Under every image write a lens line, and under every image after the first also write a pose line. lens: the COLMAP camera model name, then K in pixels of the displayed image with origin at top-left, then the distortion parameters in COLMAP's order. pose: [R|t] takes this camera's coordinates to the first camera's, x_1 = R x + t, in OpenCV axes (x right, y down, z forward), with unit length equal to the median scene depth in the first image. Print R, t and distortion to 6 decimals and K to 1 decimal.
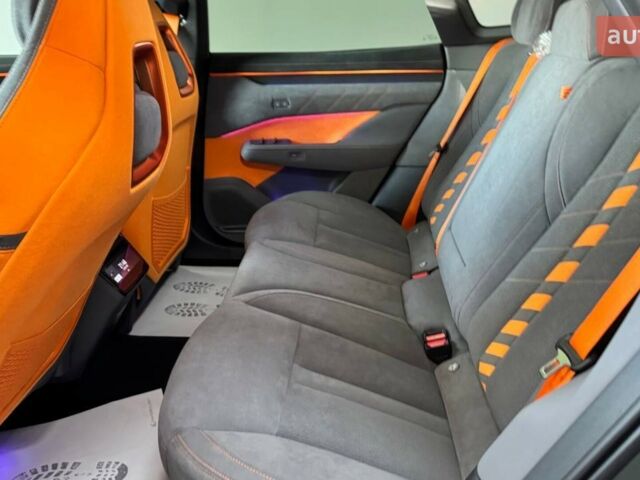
lens RADIAL K [[557.3, 0, 356.8], [0, 557.3, 239.9], [0, 0, 1]] dist [0.148762, -0.167227]
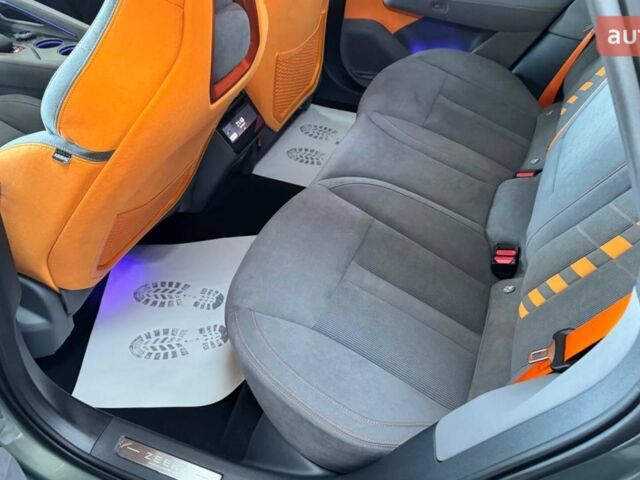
lens RADIAL K [[557.3, 0, 356.8], [0, 557.3, 239.9], [0, 0, 1]] dist [0.148762, -0.167227]
pose [[0.952075, 0.219670, -0.212833, 0.089363], [-0.146354, 0.938195, 0.313641, -0.122232], [0.268576, -0.267461, 0.925382, -0.012529]]
